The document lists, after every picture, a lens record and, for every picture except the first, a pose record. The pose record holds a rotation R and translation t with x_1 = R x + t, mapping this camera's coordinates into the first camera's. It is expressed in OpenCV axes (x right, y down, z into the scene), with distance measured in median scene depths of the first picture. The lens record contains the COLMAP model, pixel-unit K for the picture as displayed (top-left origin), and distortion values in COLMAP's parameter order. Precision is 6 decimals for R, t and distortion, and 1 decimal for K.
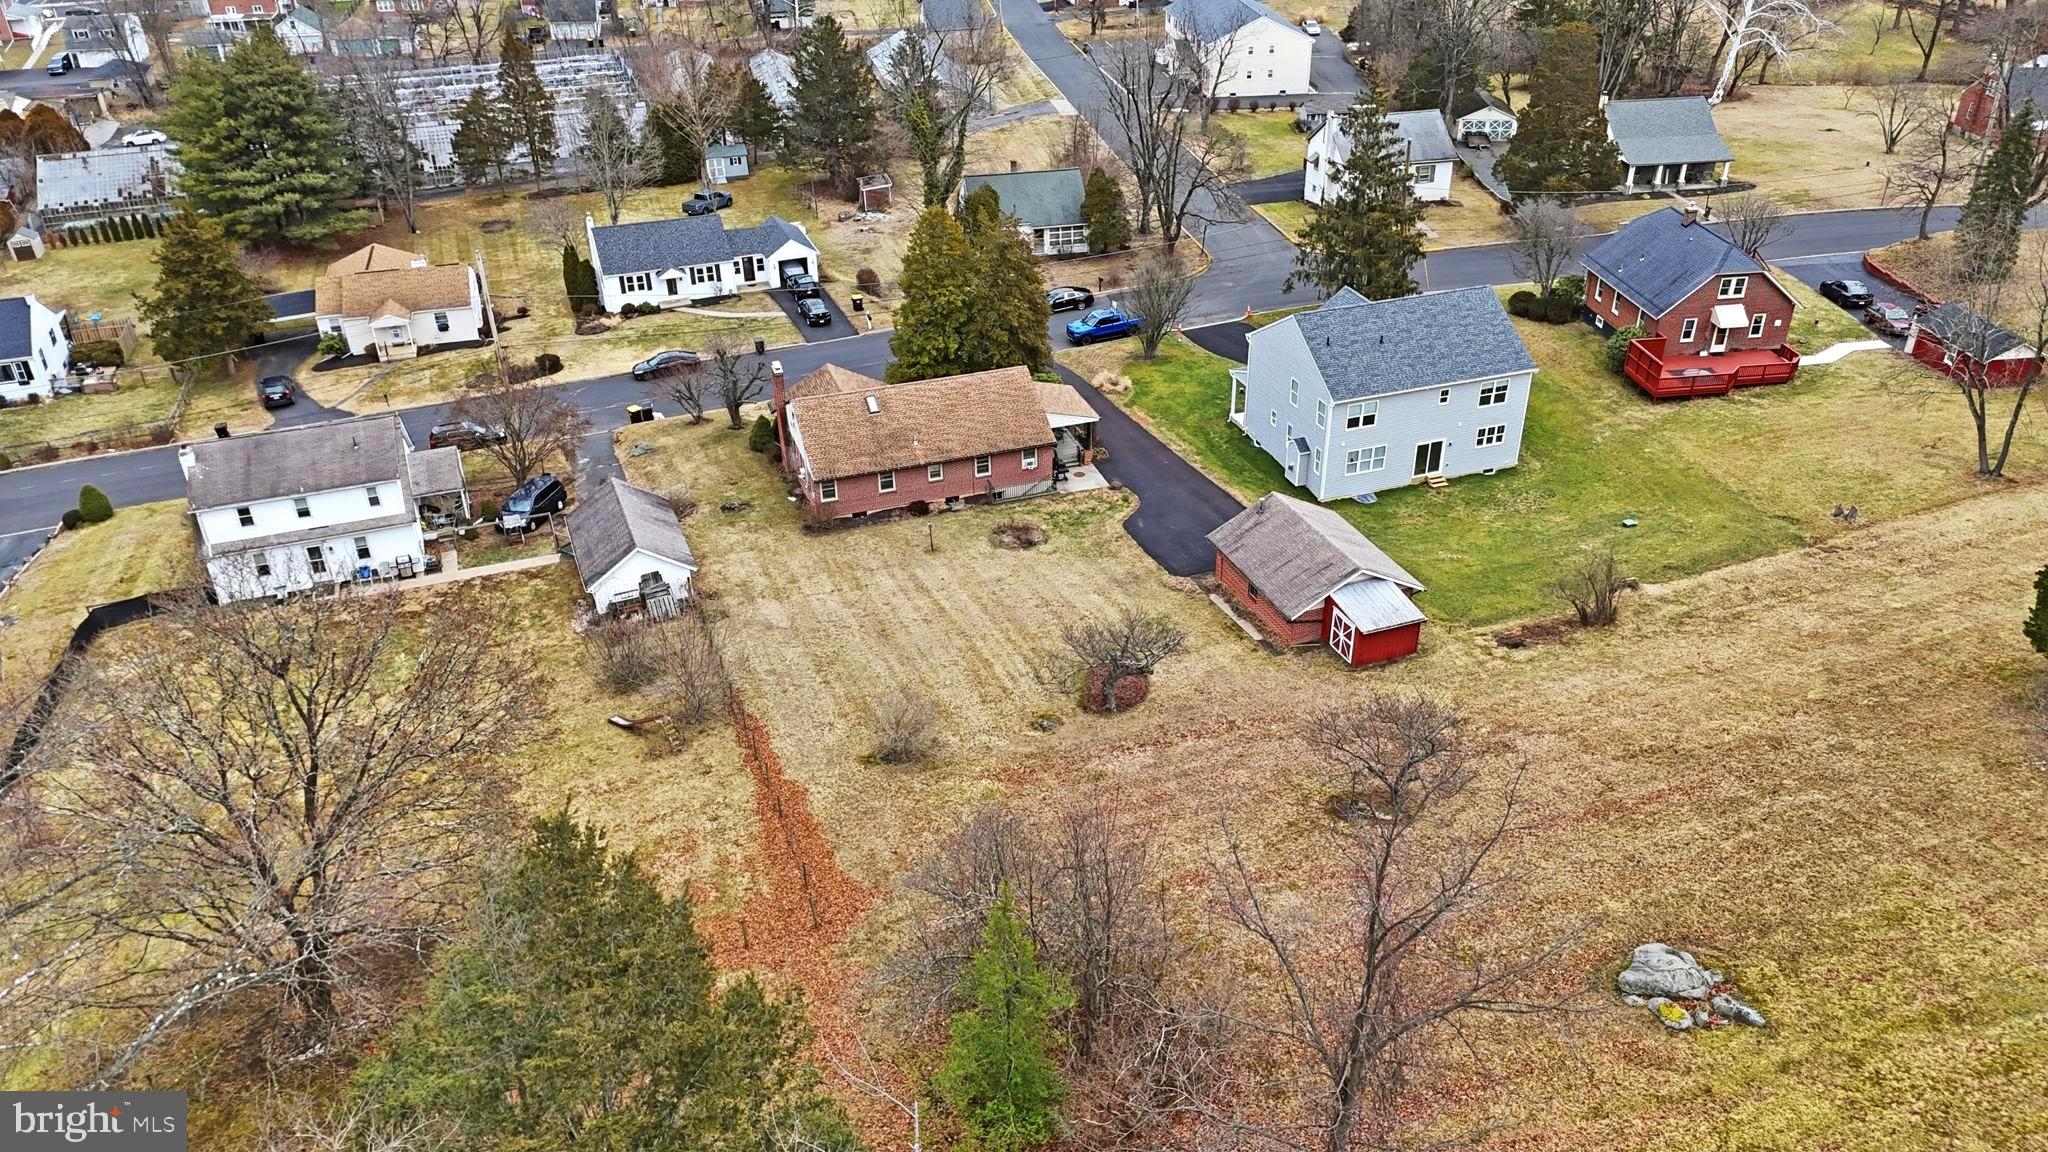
lens RADIAL K [[1497.9, 0, 1024.0], [0, 1497.9, 576.0], [0, 0, 1]] dist [0.078199, -0.069868]
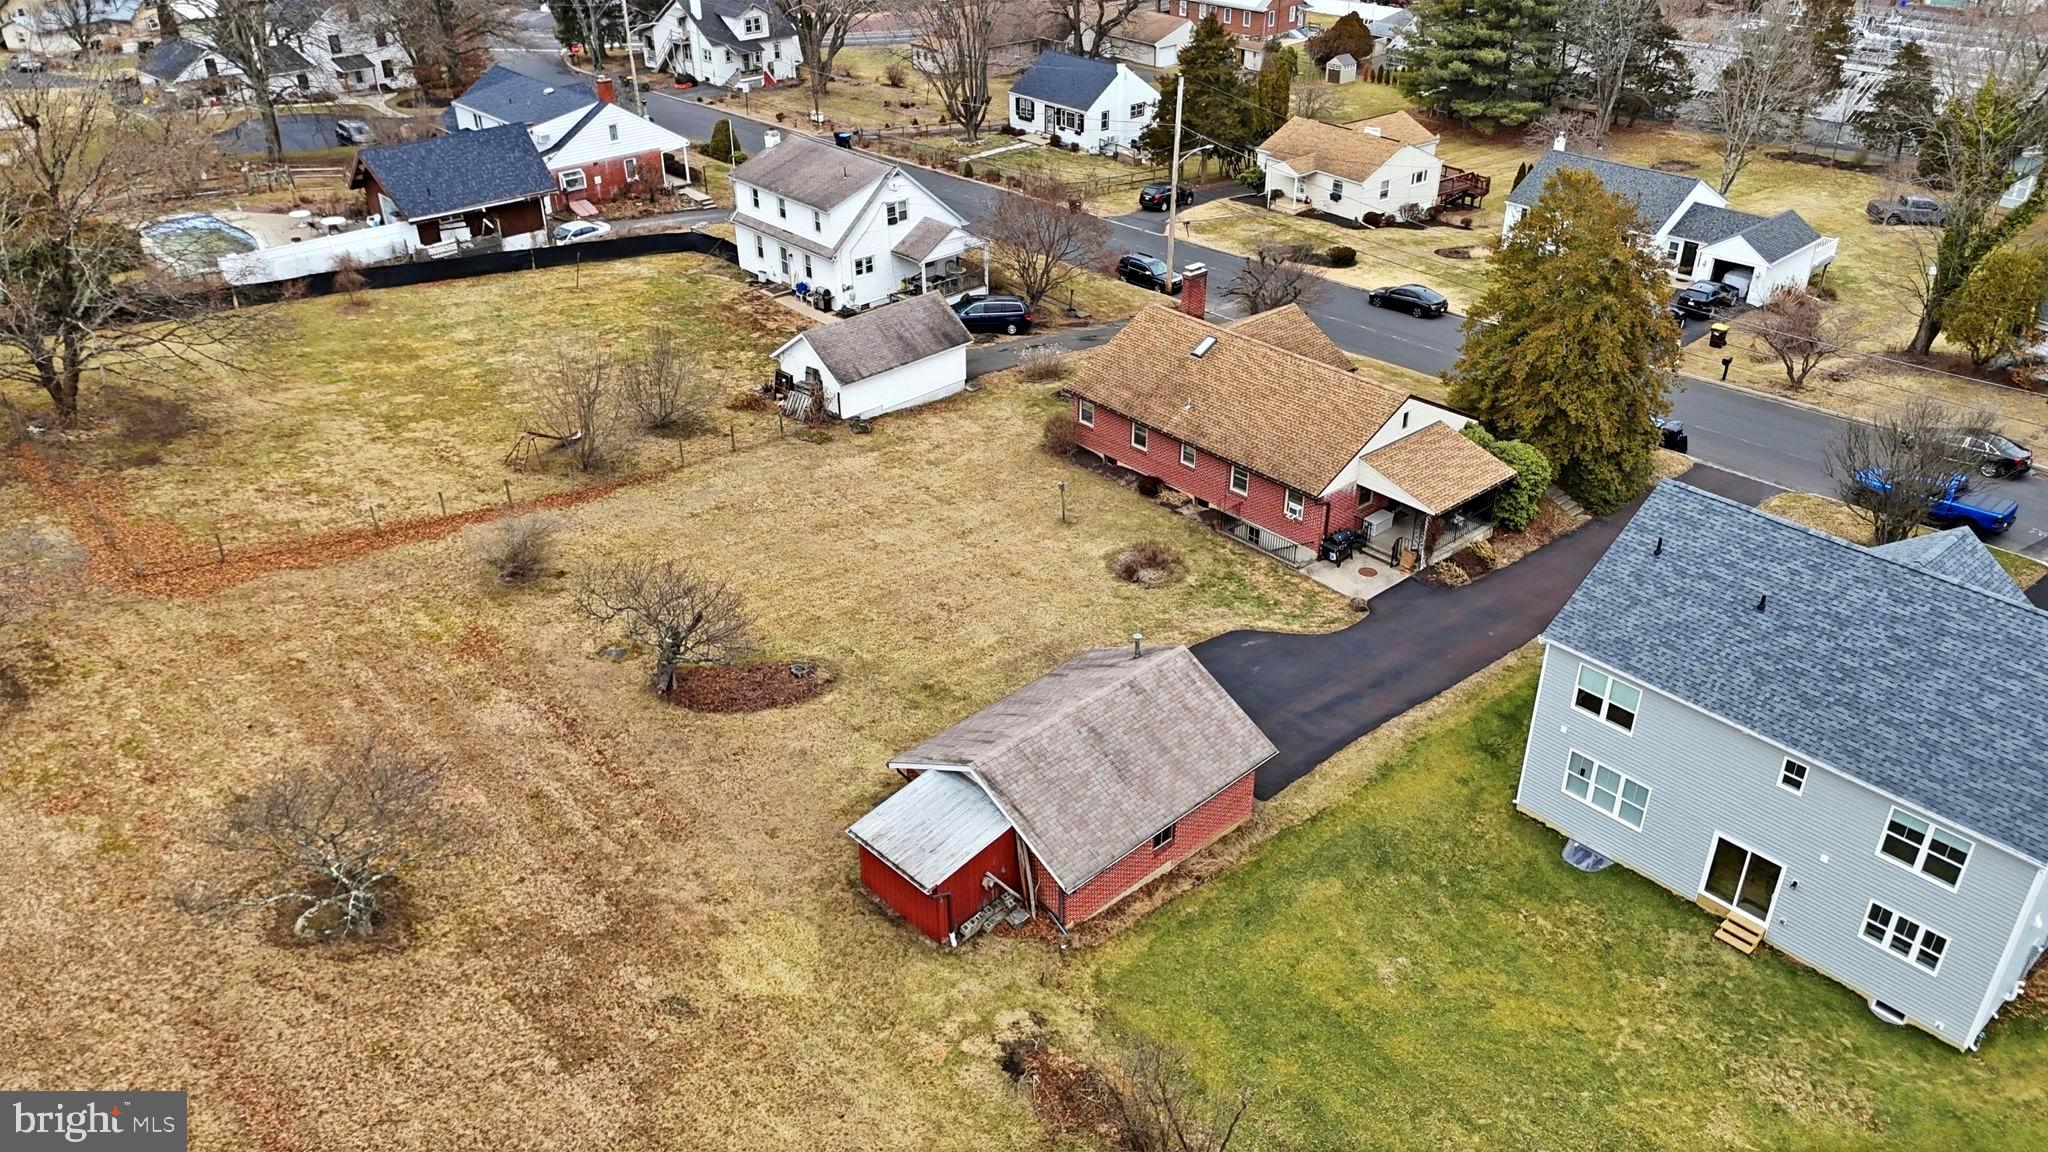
lens RADIAL K [[1497.9, 0, 1024.0], [0, 1497.9, 576.0], [0, 0, 1]] dist [0.078199, -0.069868]
pose [[0.388998, 0.480468, -0.786022, 0.509746], [-0.471104, 0.836970, 0.278465, -0.184076], [0.791670, 0.261976, 0.551930, 0.537005]]
